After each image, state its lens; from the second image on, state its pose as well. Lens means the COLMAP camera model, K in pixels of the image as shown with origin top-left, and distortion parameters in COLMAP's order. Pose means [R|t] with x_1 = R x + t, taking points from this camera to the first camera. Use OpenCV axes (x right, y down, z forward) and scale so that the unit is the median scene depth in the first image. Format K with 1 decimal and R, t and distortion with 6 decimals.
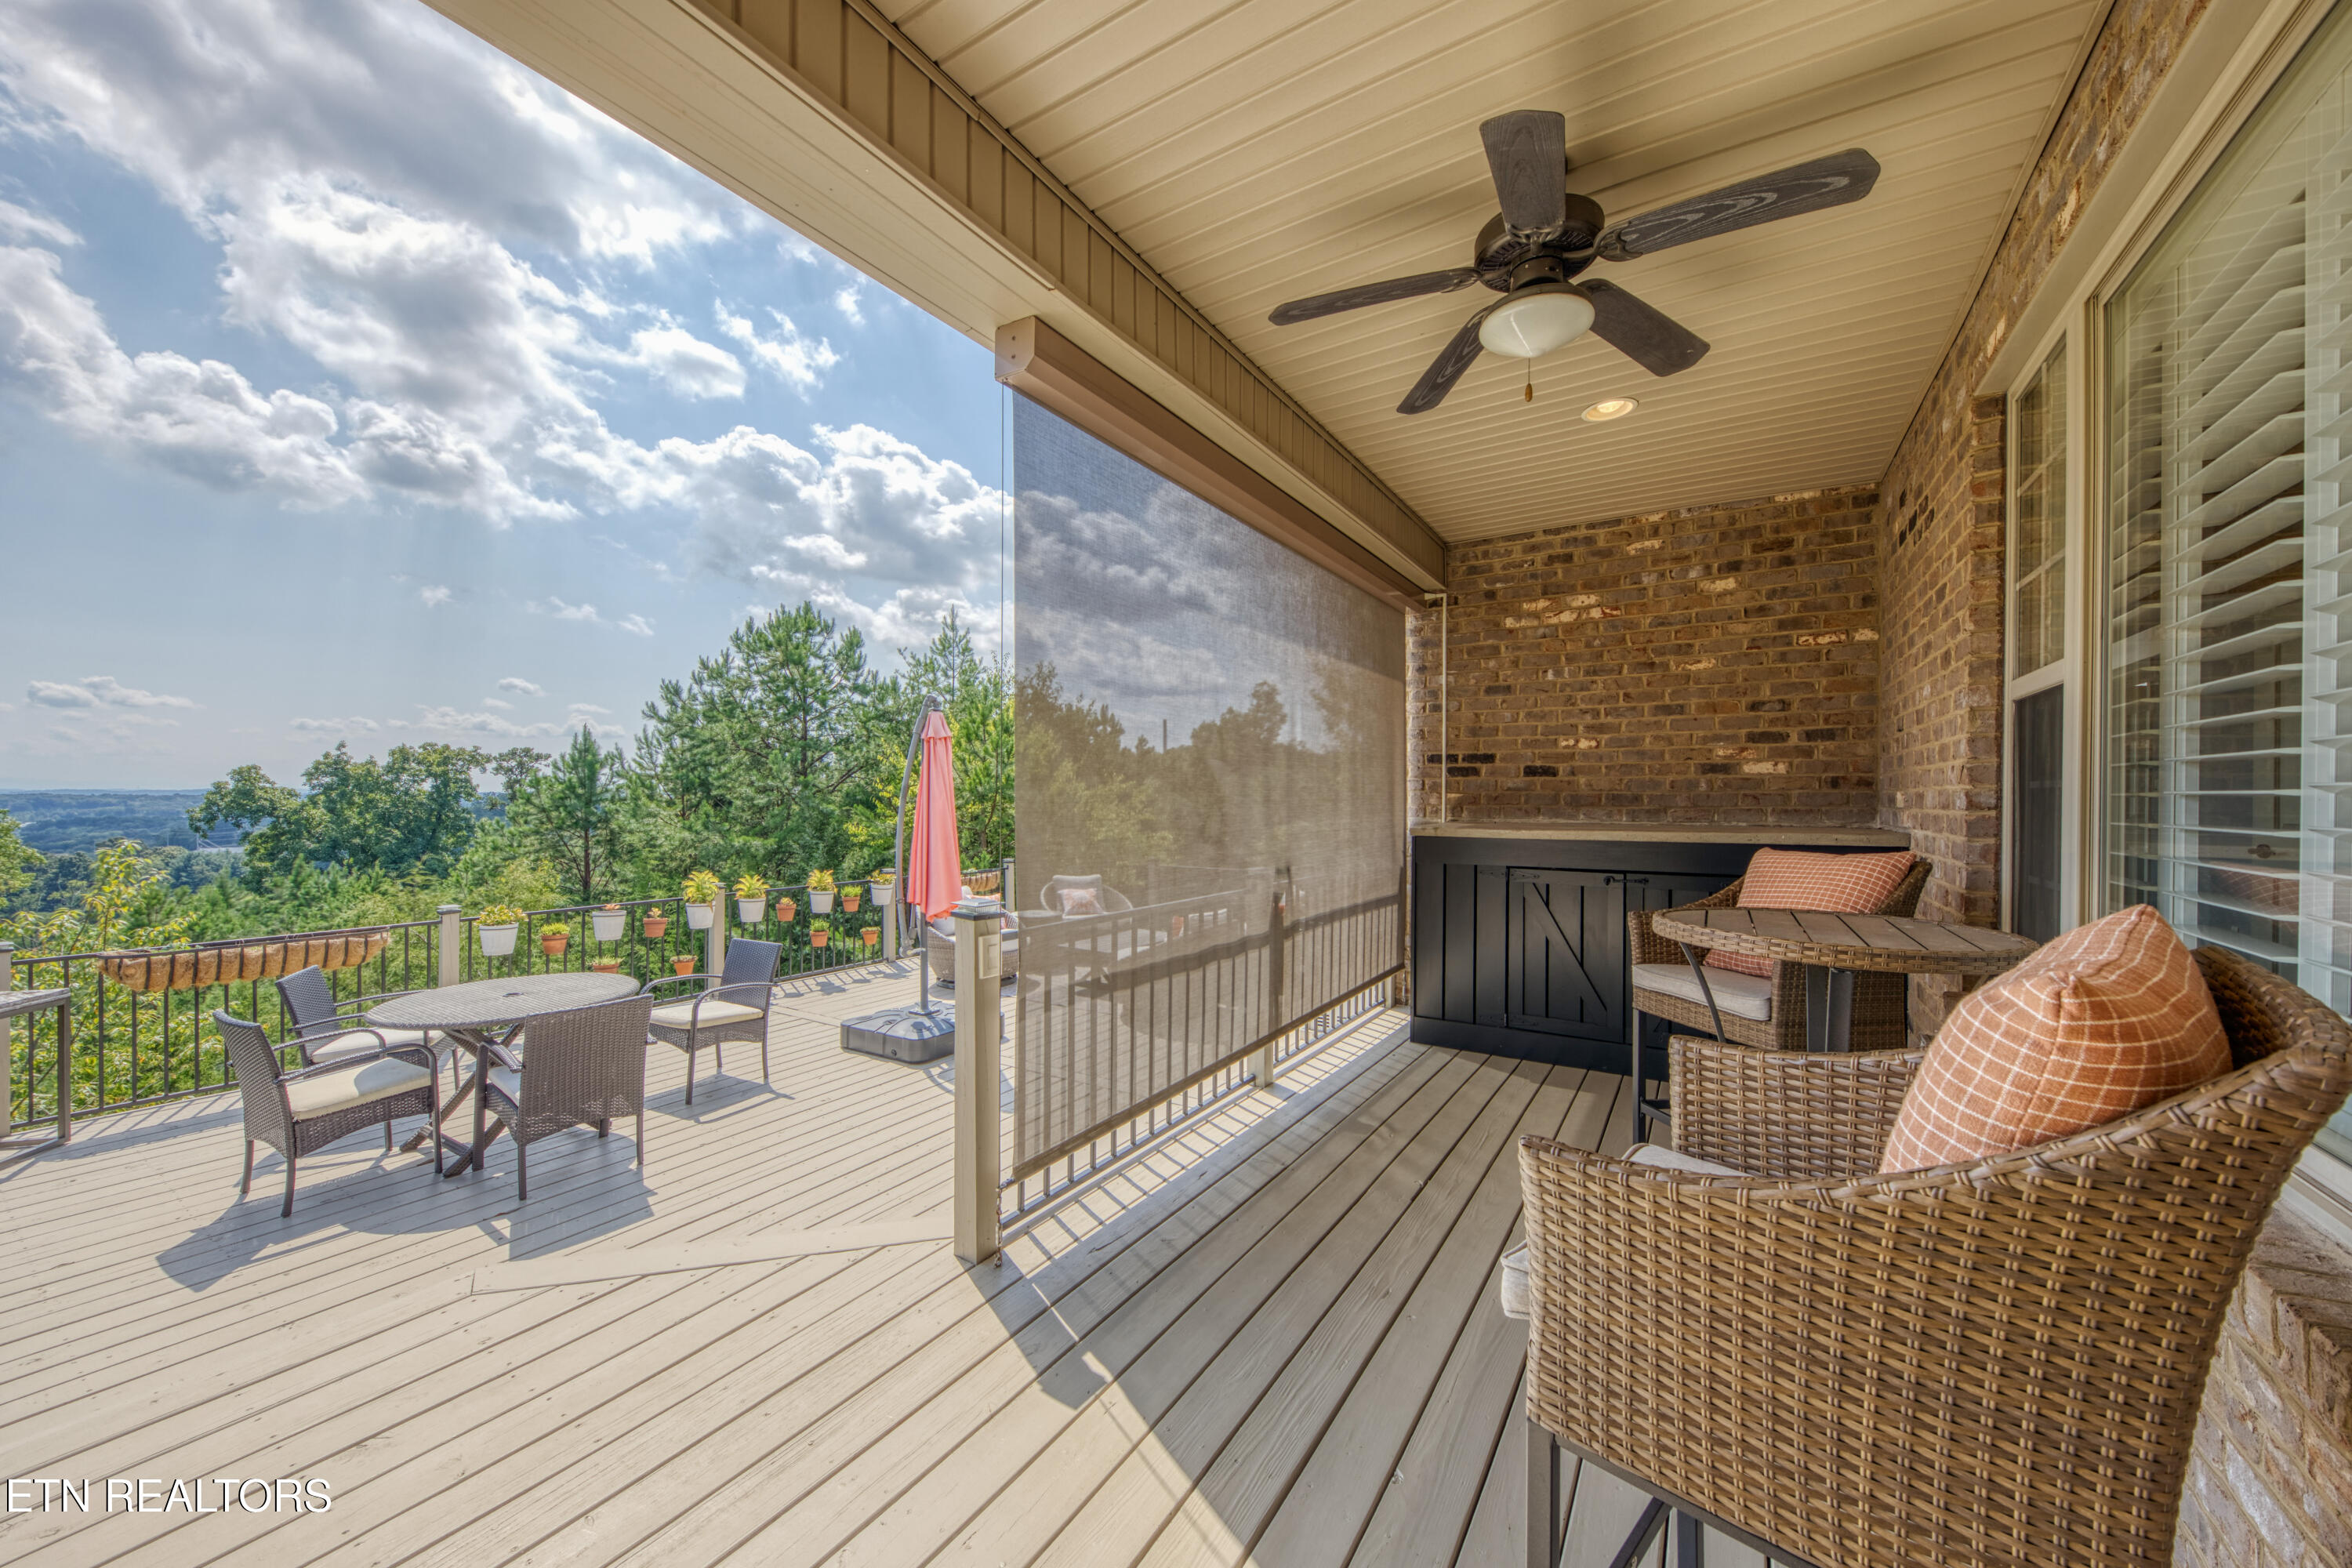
lens RADIAL K [[828.4, 0, 1198.0], [0, 828.4, 799.0], [0, 0, 1]] dist [-0.004682, -0.002044]
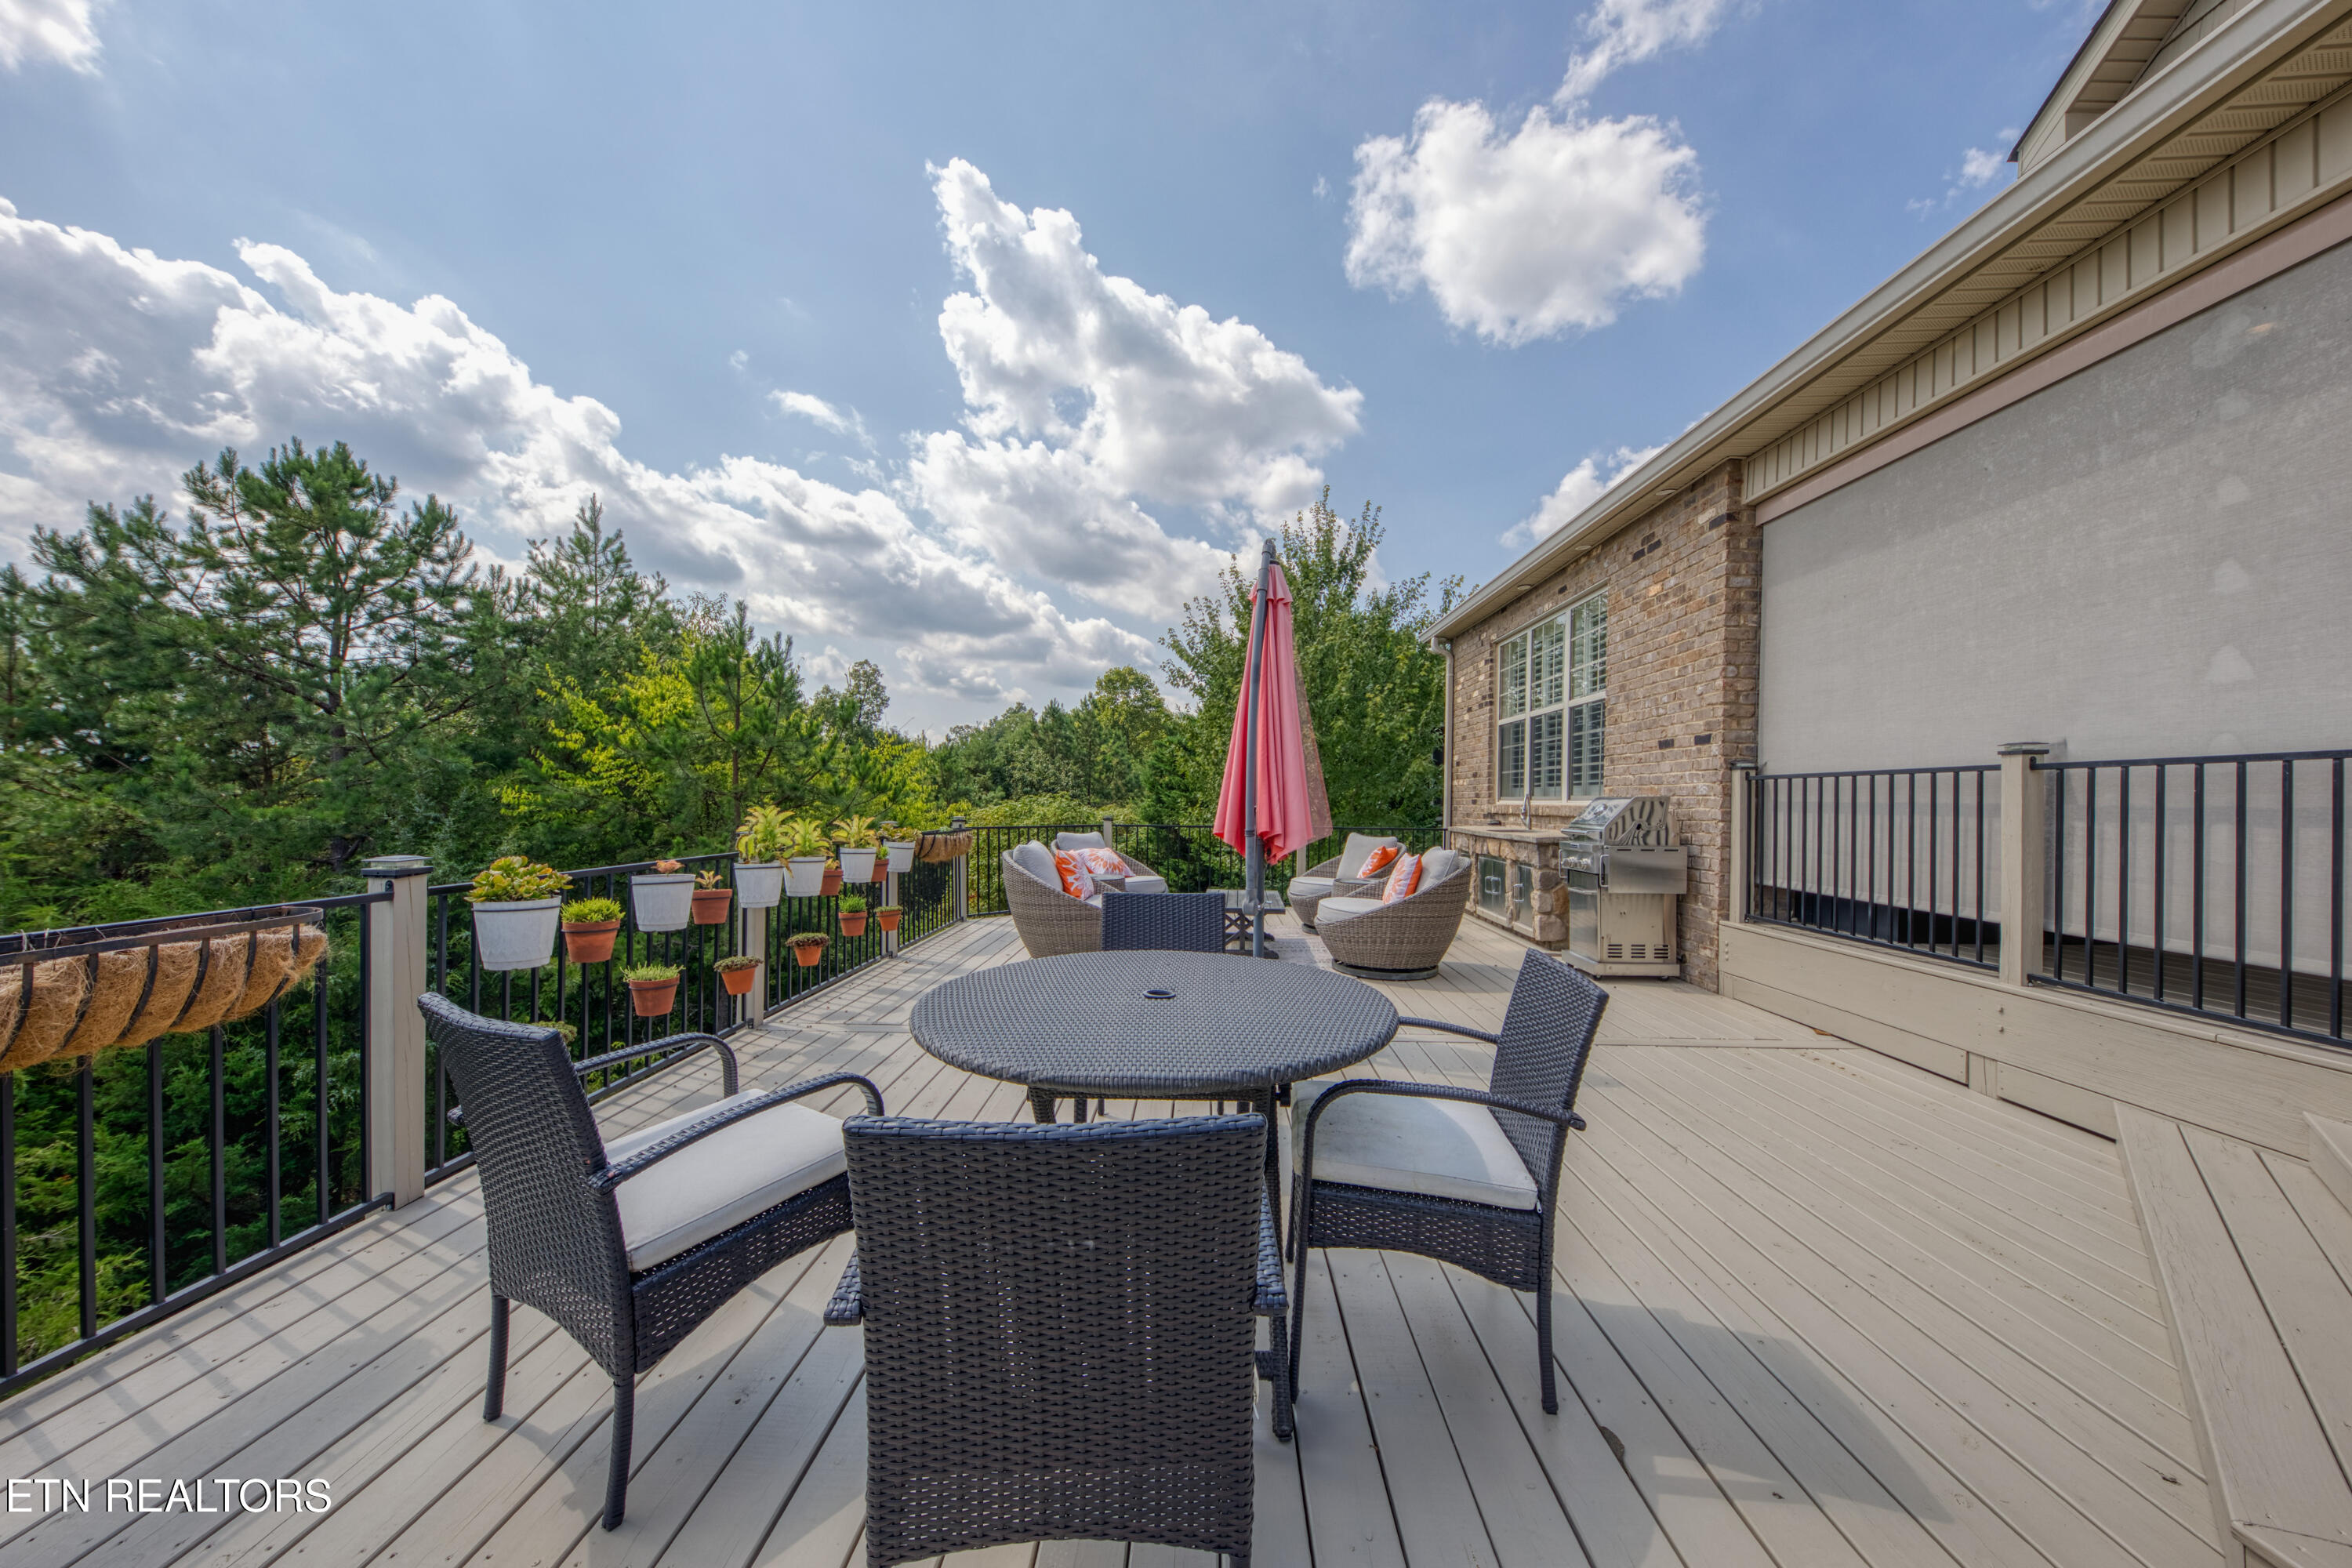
lens RADIAL K [[828.4, 0, 1218.6], [0, 828.4, 803.5], [0, 0, 1]] dist [-0.004682, -0.002044]
pose [[0.866209, 0.003370, 0.499671, -0.410149], [-0.008438, 0.999933, 0.007885, 0.051871], [-0.499611, -0.011047, 0.866179, 0.239549]]
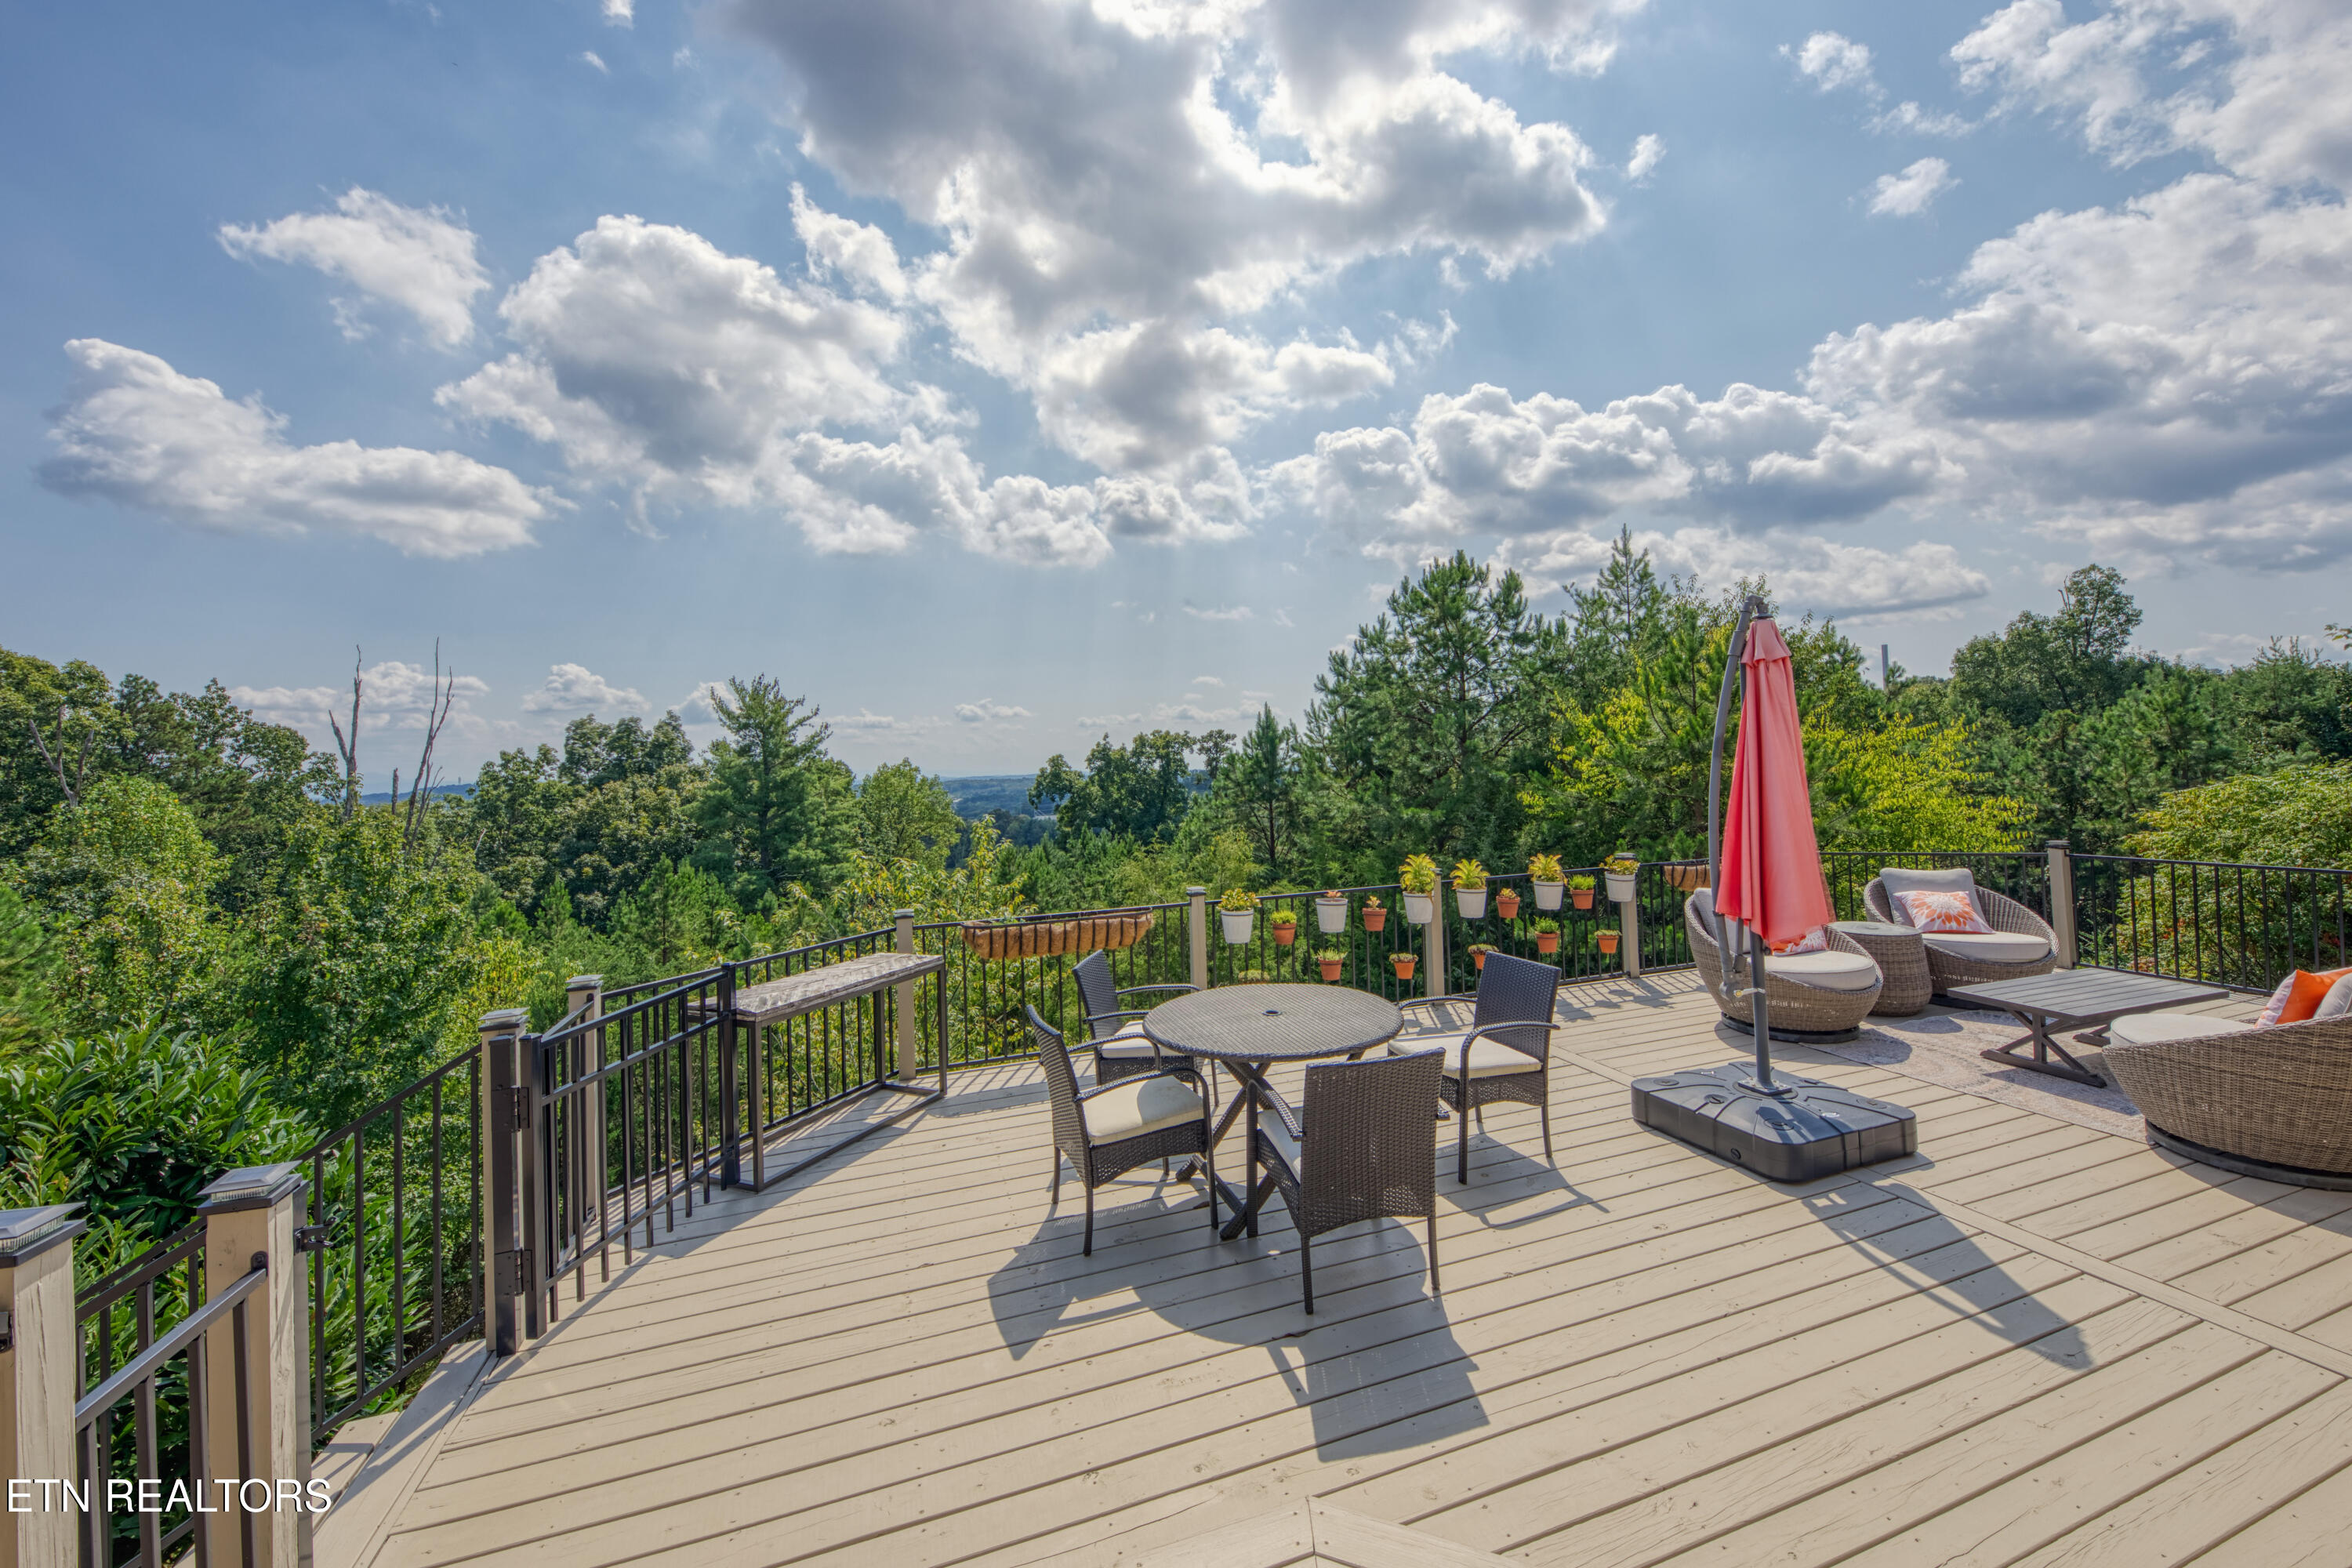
lens RADIAL K [[884.0, 0, 1185.7], [0, 884.0, 769.9], [0, 0, 1]] dist [-0.010008, 0.000026]
pose [[0.754218, -0.029380, -0.655967, -0.132004], [0.033068, 0.999430, -0.006742, 0.000340], [0.655791, -0.016607, 0.754760, 0.120547]]
